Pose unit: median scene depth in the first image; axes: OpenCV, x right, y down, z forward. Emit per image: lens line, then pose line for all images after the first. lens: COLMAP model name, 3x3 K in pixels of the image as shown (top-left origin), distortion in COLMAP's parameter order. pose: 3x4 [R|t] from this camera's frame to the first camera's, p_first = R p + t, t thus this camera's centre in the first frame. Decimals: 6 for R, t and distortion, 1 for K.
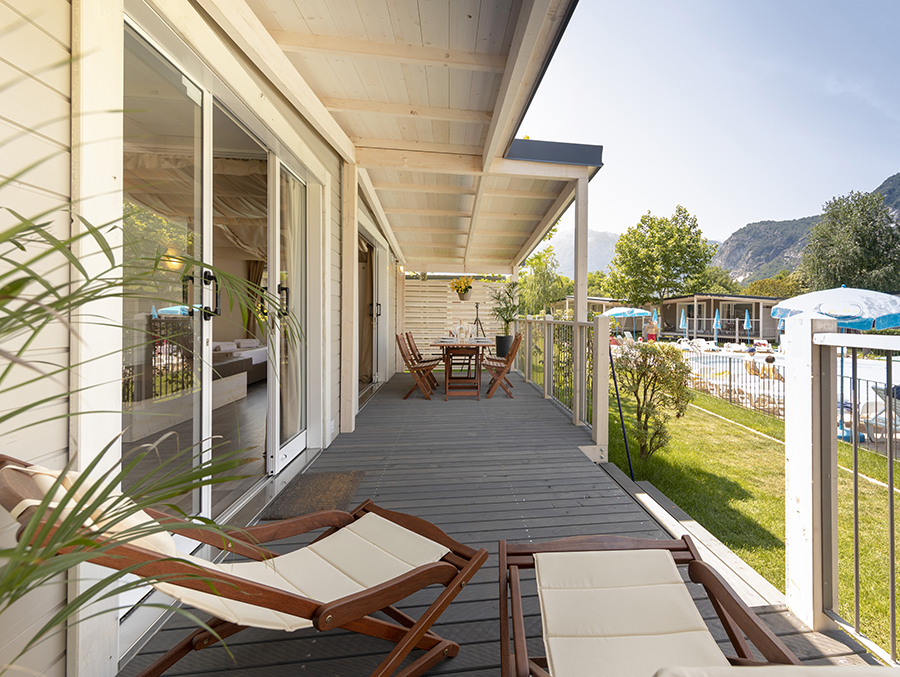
lens RADIAL K [[410.6, 0, 514.5], [0, 410.6, 310.6], [0, 0, 1]] dist [0.005314, 0.000096]
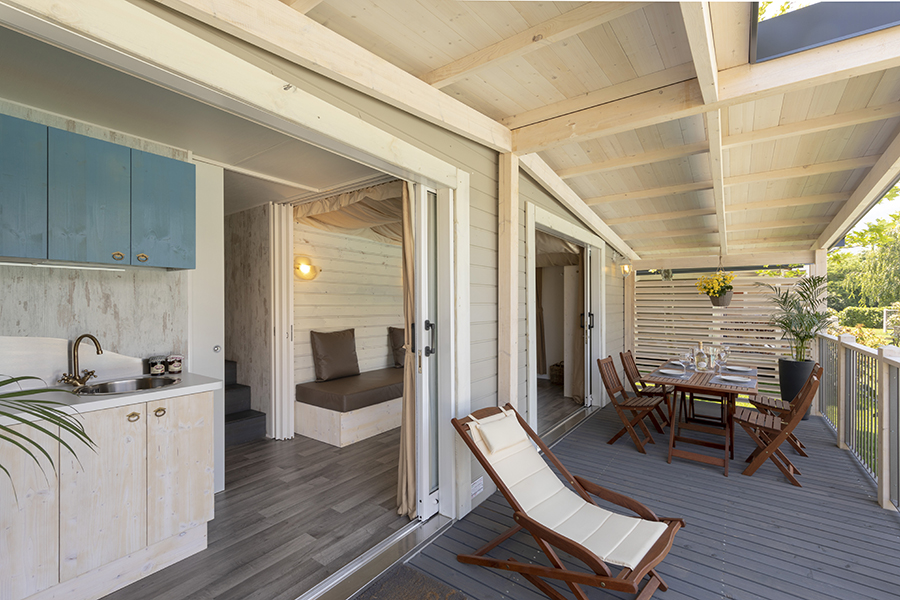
lens RADIAL K [[384.5, 0, 460.5], [0, 384.5, 300.0], [0, 0, 1]] dist [0.001837, 0.000484]
pose [[0.708565, -0.007448, -0.705606, 0.033240], [0.008777, 0.999960, -0.001742, -0.041544], [0.705591, -0.004959, 0.708602, 0.229400]]
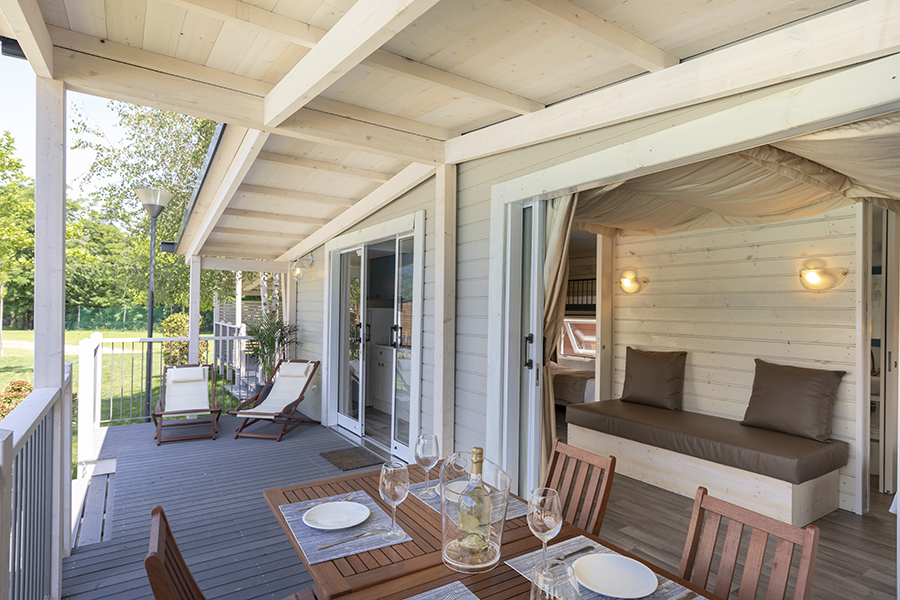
lens RADIAL K [[488.4, 0, 463.3], [0, 488.4, 308.3], [0, 0, 1]] dist [0.007775, 0.001620]
pose [[-0.901687, -0.011642, -0.432232, -0.016440], [-0.006361, 0.999886, -0.013662, -0.042126], [0.432342, -0.009569, -0.901659, 1.023121]]
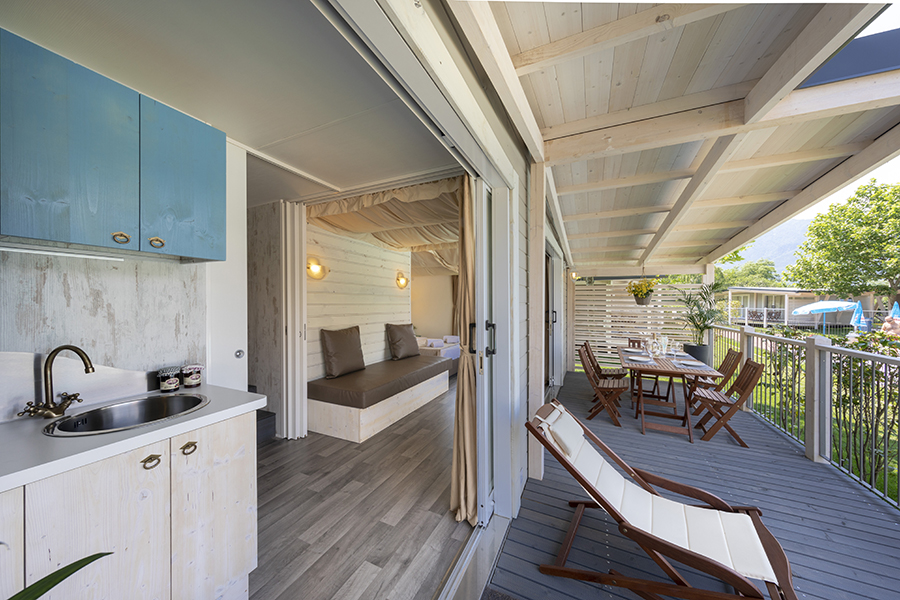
lens RADIAL K [[291.3, 0, 452.3], [0, 291.3, 300.8], [0, 0, 1]] dist [0.001721, -0.000116]
pose [[0.823500, -0.002472, -0.567310, -0.113737], [0.005491, 0.999978, 0.003615, -0.042389], [0.567289, -0.006092, 0.823496, 0.224245]]
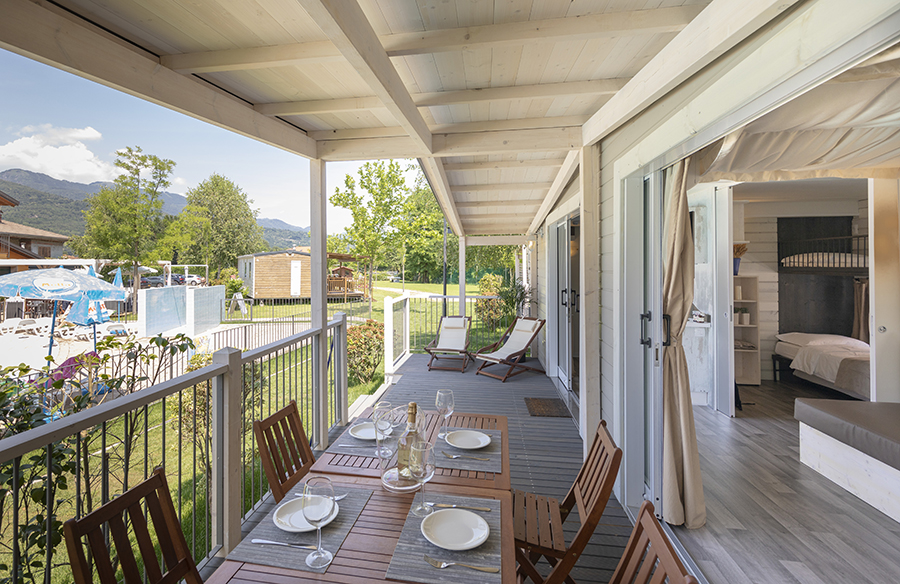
lens RADIAL K [[435.2, 0, 415.3], [0, 435.2, 264.1], [0, 0, 1]] dist [0.000951, 0.001649]
pose [[-0.948924, 0.007379, 0.315419, -0.188915], [0.002706, 0.999880, -0.015250, -0.061147], [-0.315494, -0.013618, -0.948830, 1.073882]]
